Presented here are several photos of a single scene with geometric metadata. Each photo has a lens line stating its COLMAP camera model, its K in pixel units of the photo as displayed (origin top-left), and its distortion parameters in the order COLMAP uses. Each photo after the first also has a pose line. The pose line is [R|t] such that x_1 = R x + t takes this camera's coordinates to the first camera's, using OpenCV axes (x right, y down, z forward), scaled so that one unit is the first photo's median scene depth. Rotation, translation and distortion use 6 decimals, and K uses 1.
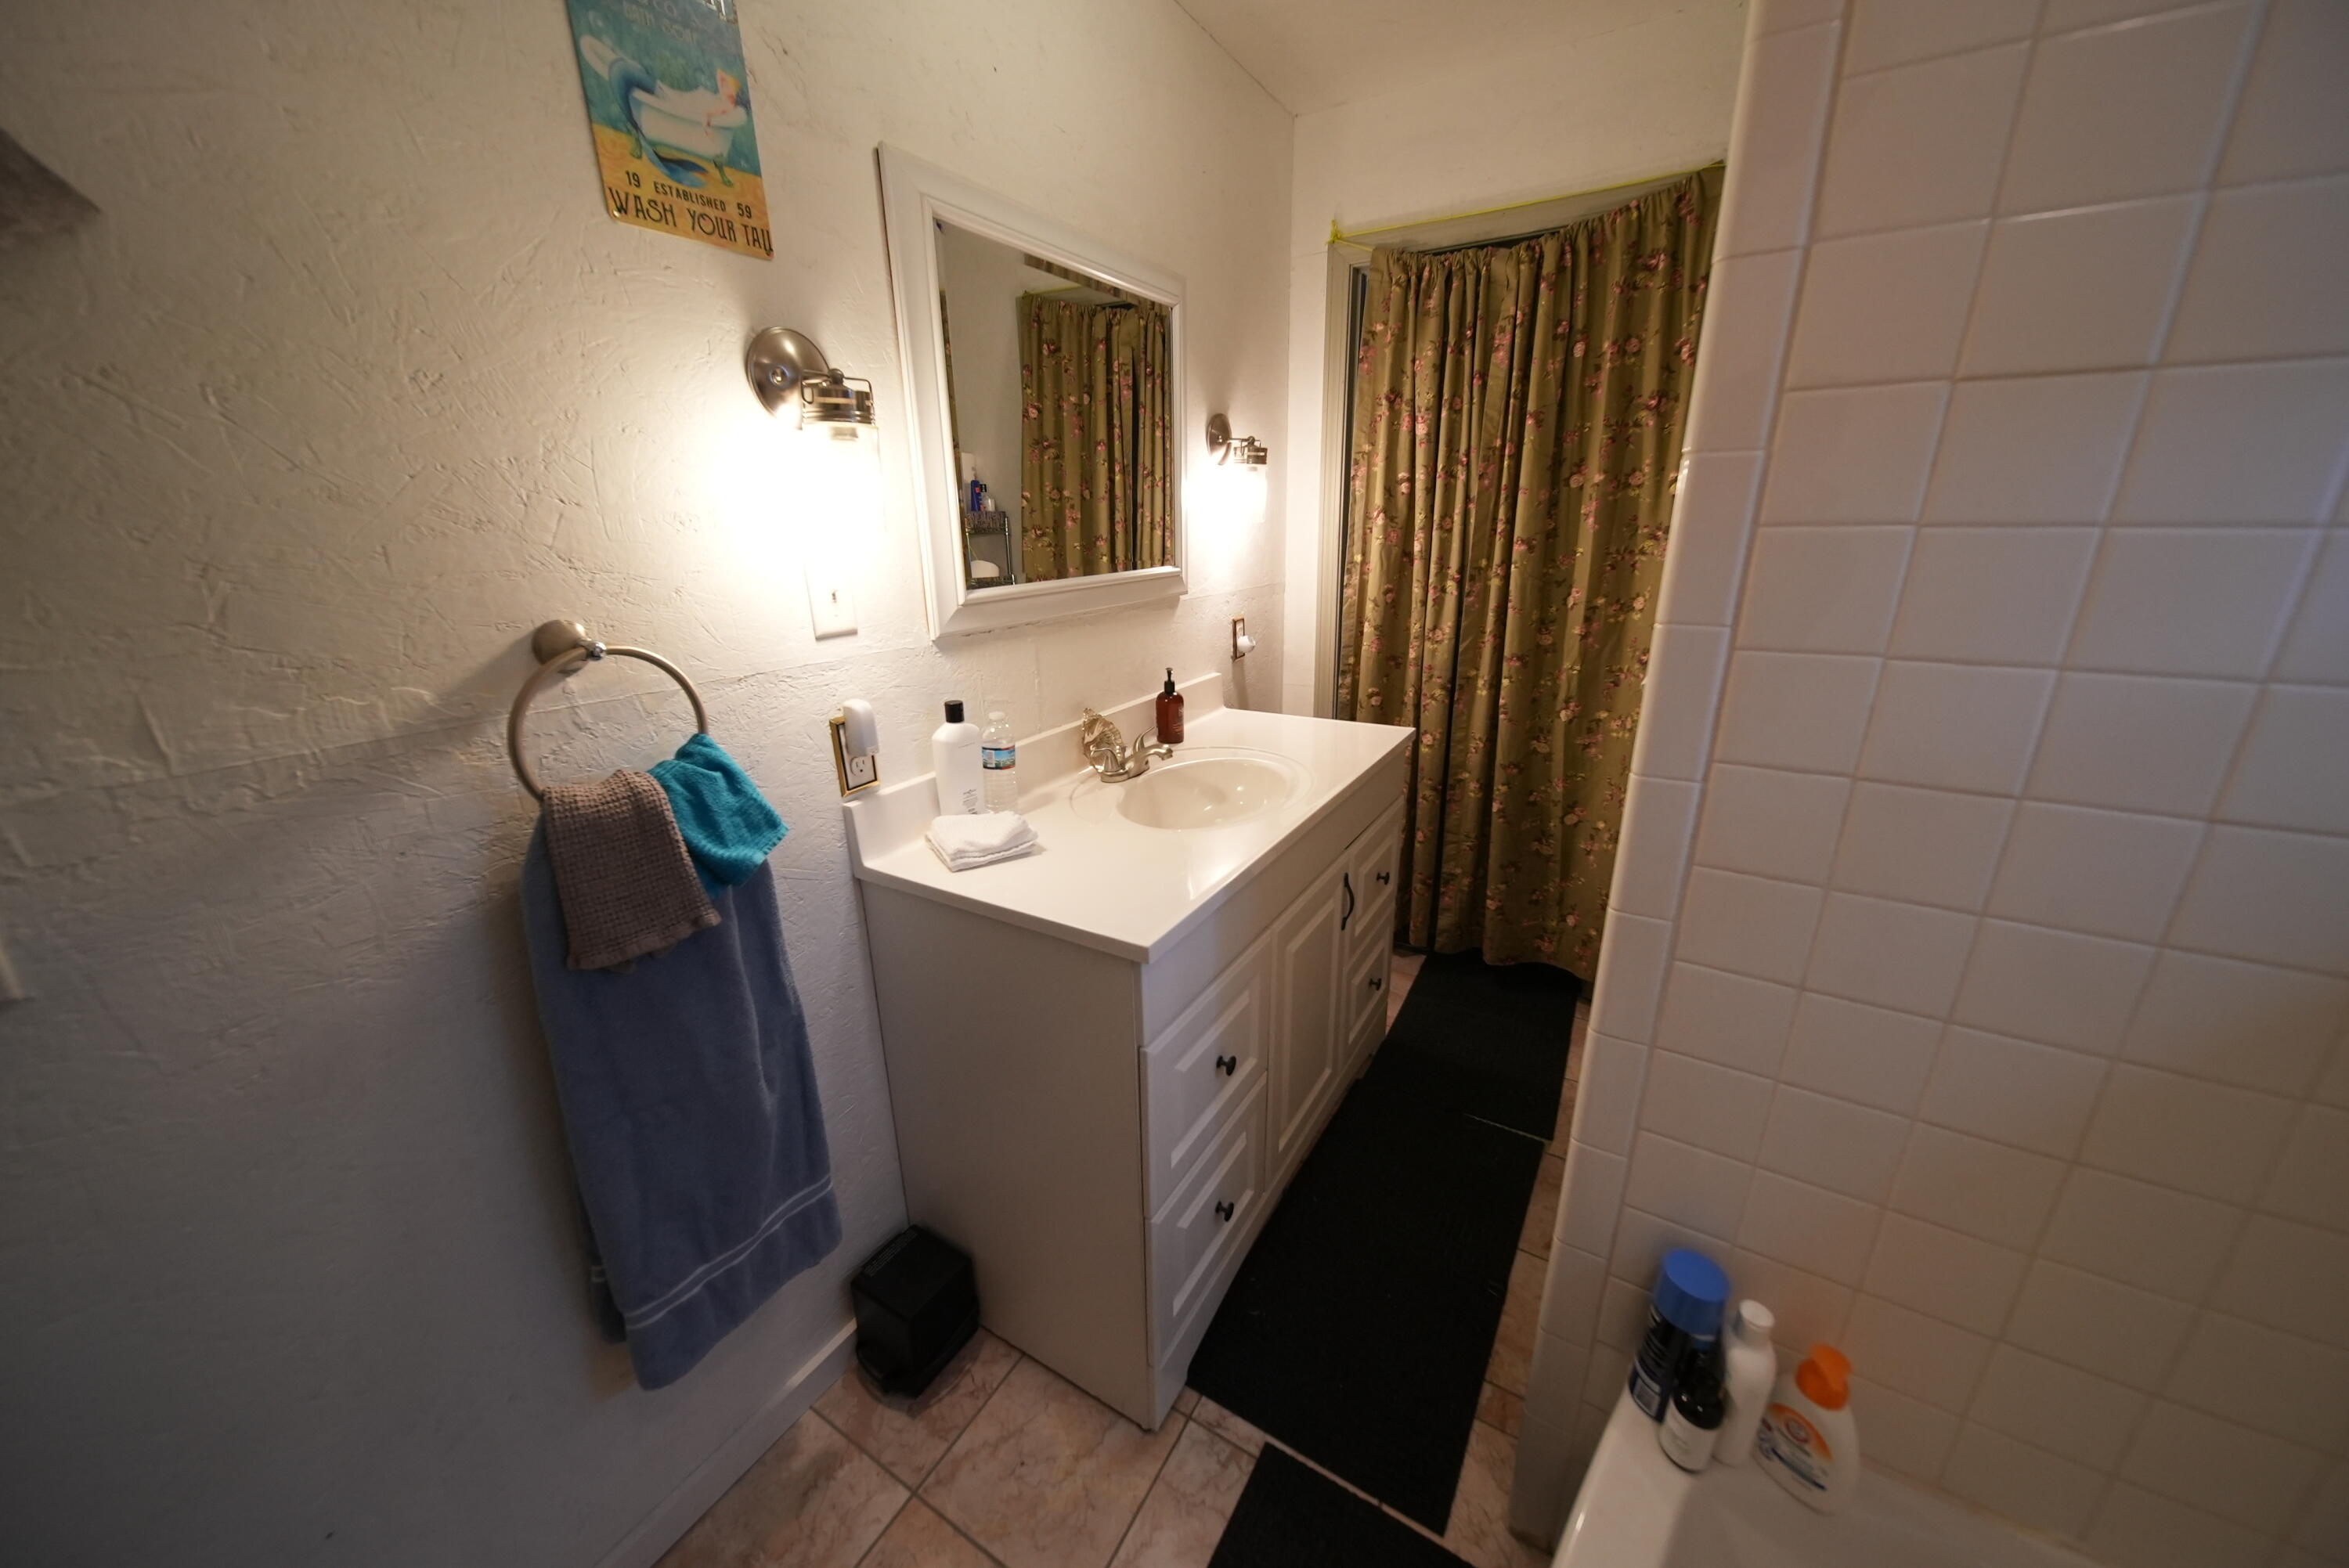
lens RADIAL K [[821.5, 0, 1177.2], [0, 821.5, 786.0], [0, 0, 1]] dist [-0.007624, 0.000054]
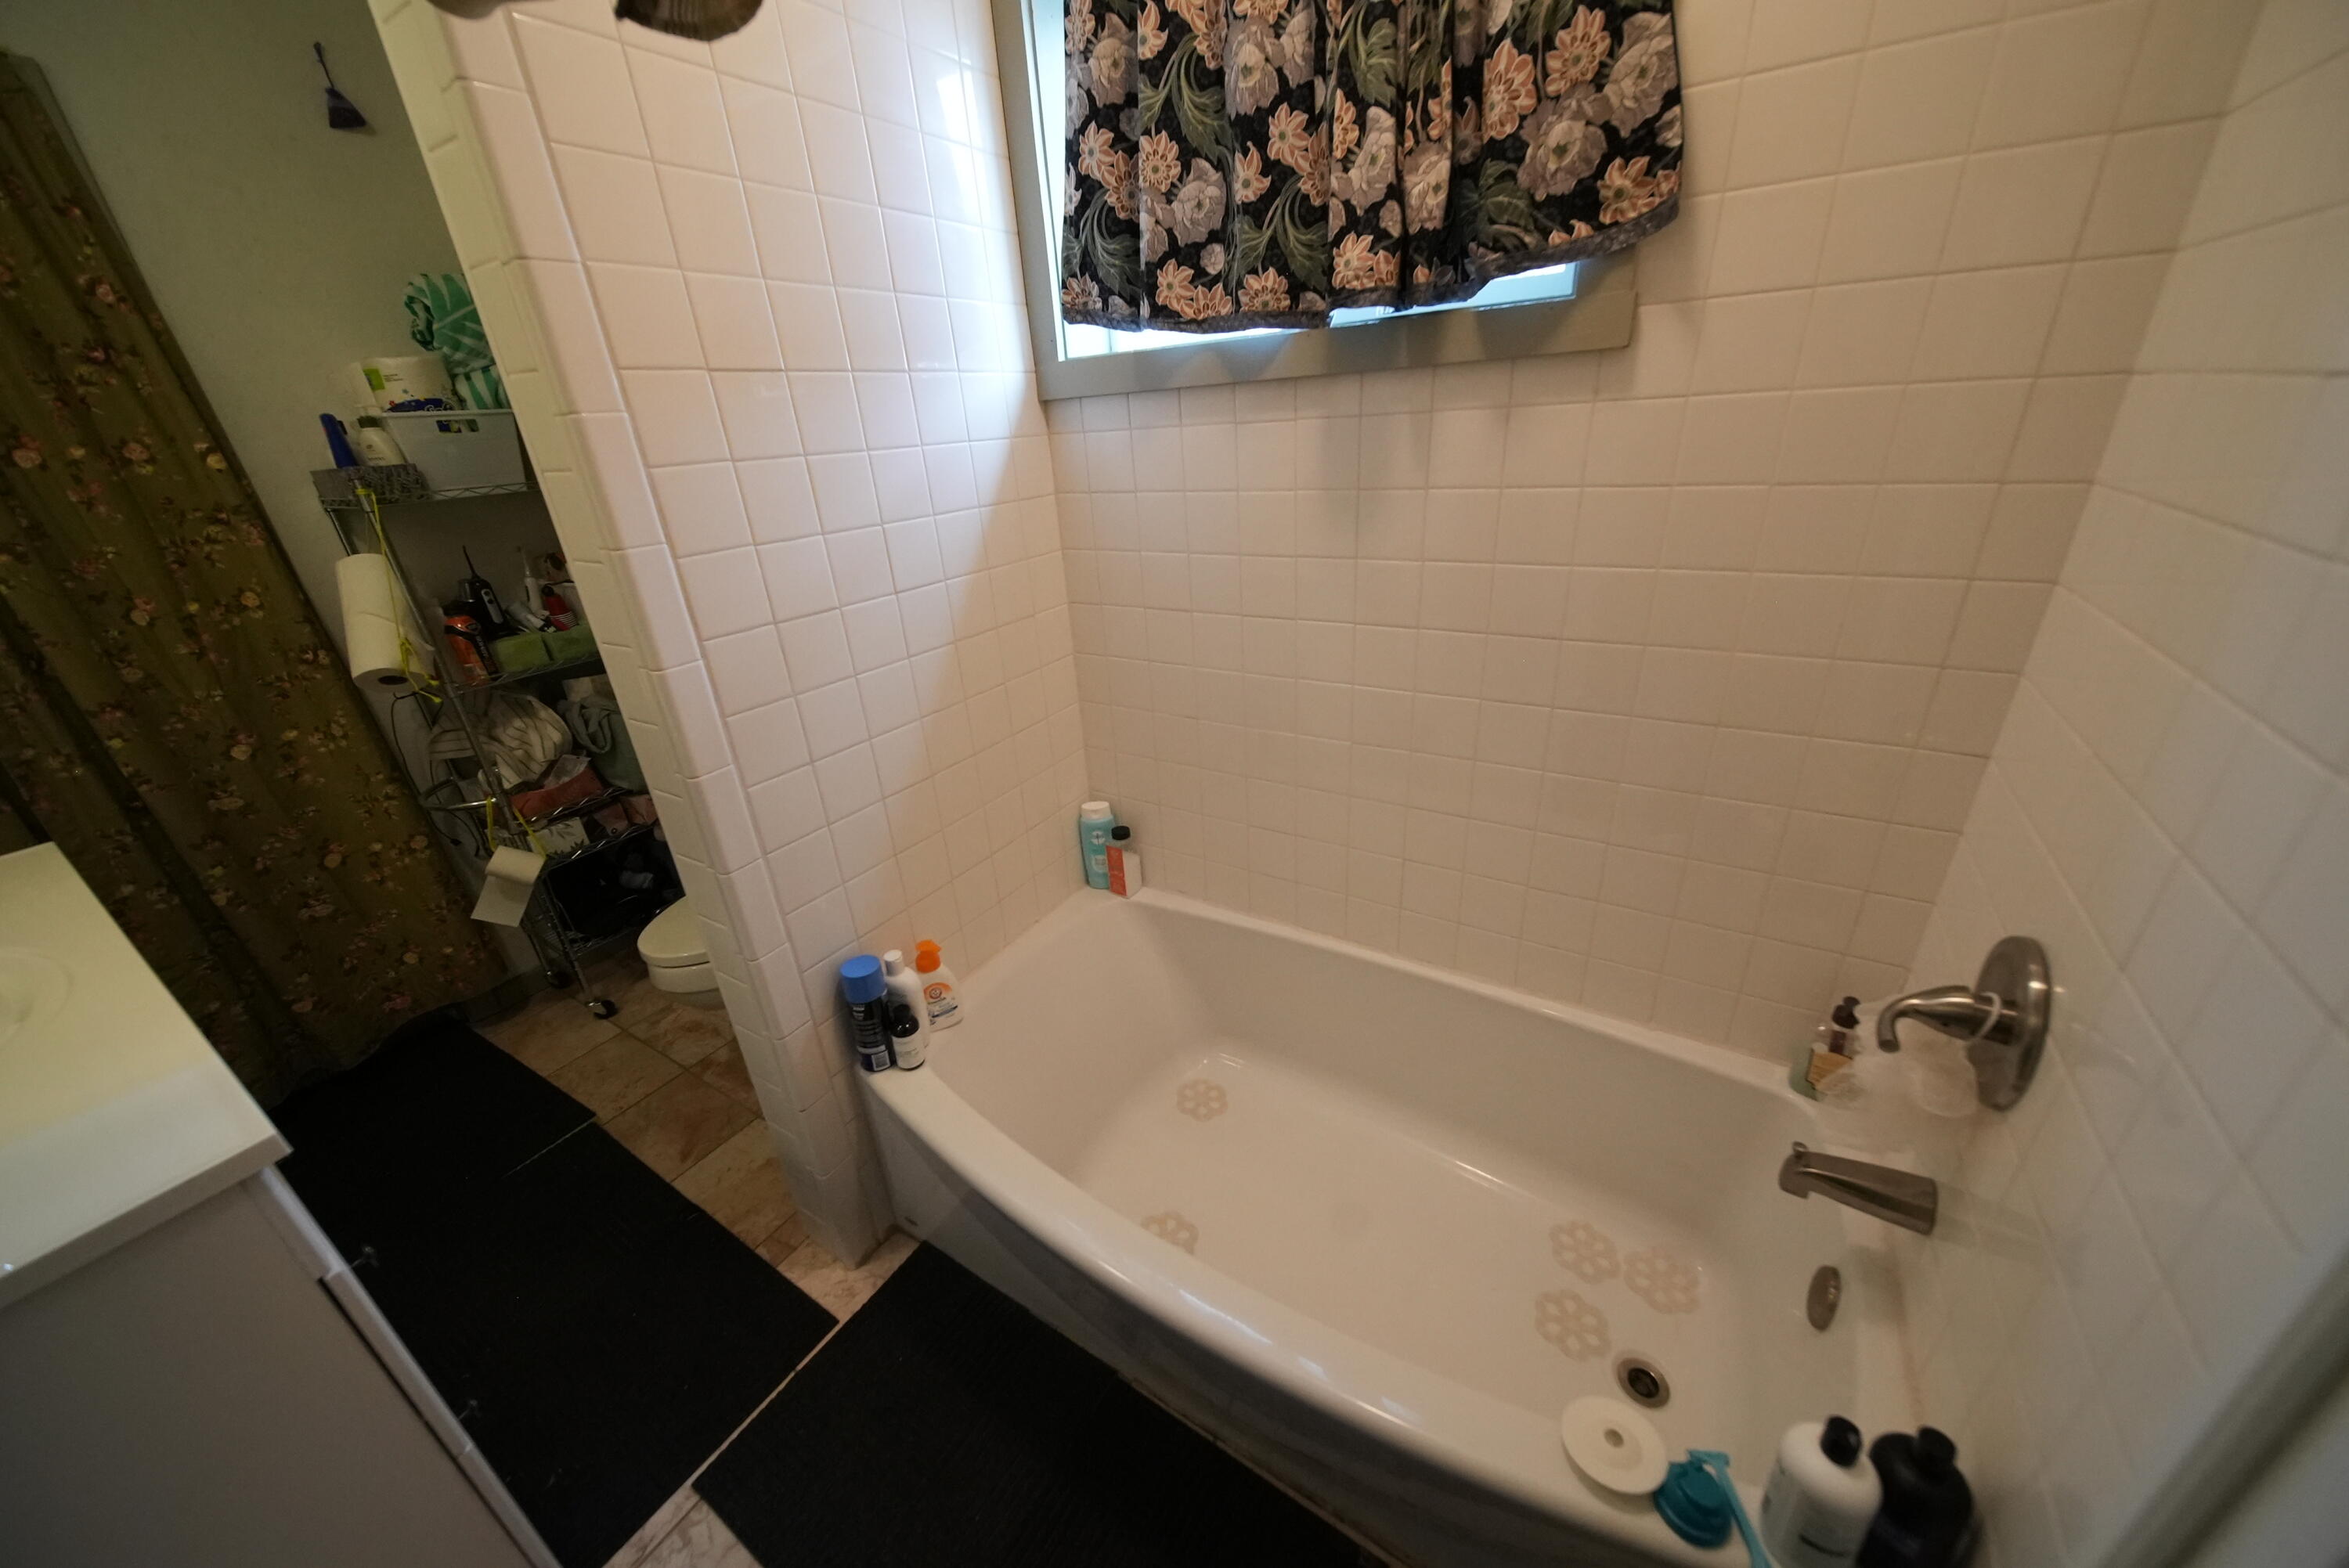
lens RADIAL K [[821.5, 0, 1177.2], [0, 821.5, 786.0], [0, 0, 1]] dist [-0.007624, 0.000054]
pose [[0.013799, -0.398430, 0.917095, -0.263541], [0.369188, 0.854405, 0.365639, -0.011840], [-0.929252, 0.333535, 0.158885, 0.041303]]
